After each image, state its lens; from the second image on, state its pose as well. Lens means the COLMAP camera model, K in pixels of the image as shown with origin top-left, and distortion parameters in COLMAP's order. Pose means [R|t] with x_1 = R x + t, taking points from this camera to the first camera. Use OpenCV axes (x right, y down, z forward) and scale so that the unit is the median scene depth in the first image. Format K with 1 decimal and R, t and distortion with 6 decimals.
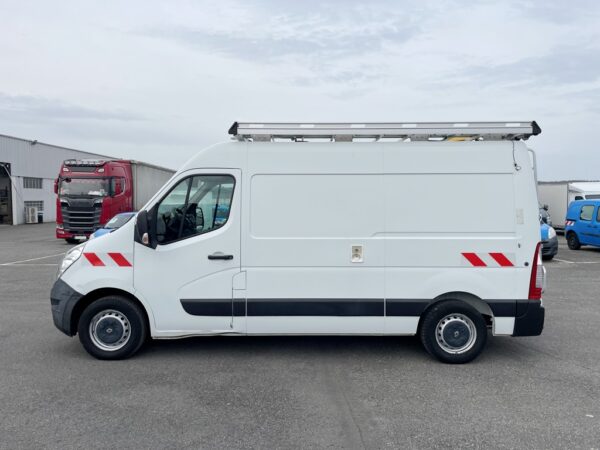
lens RADIAL K [[444.3, 0, 297.3], [0, 444.3, 227.6], [0, 0, 1]] dist [0.093899, -0.152684]
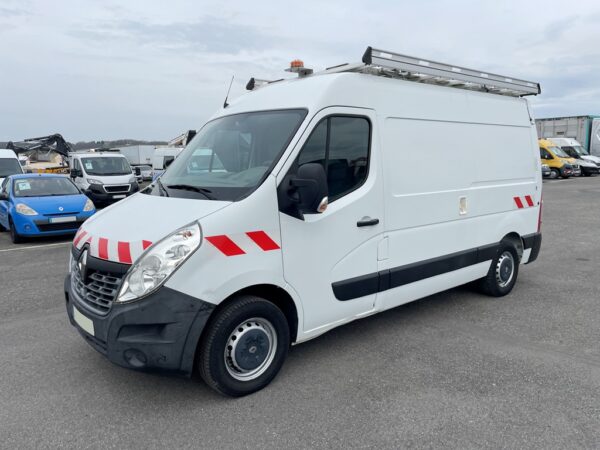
lens RADIAL K [[455.8, 0, 302.7], [0, 455.8, 223.7], [0, 0, 1]] dist [0.082000, -0.118091]
pose [[0.765295, -0.099411, 0.635957, -0.775330], [0.044303, 0.993794, 0.102034, -0.019636], [-0.642153, -0.049911, 0.764950, 0.453243]]
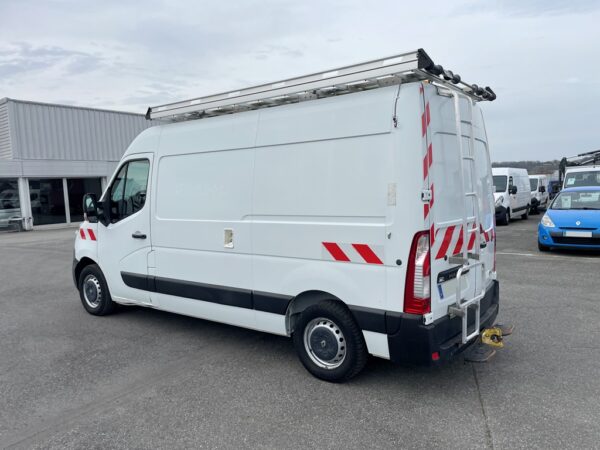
lens RADIAL K [[444.3, 0, 297.3], [0, 444.3, 227.6], [0, 0, 1]] dist [0.093899, -0.152684]
pose [[0.803759, 0.027190, -0.594334, 0.787571], [0.005686, 0.998559, 0.053372, -0.010768], [0.594928, -0.046278, 0.802445, 0.351246]]
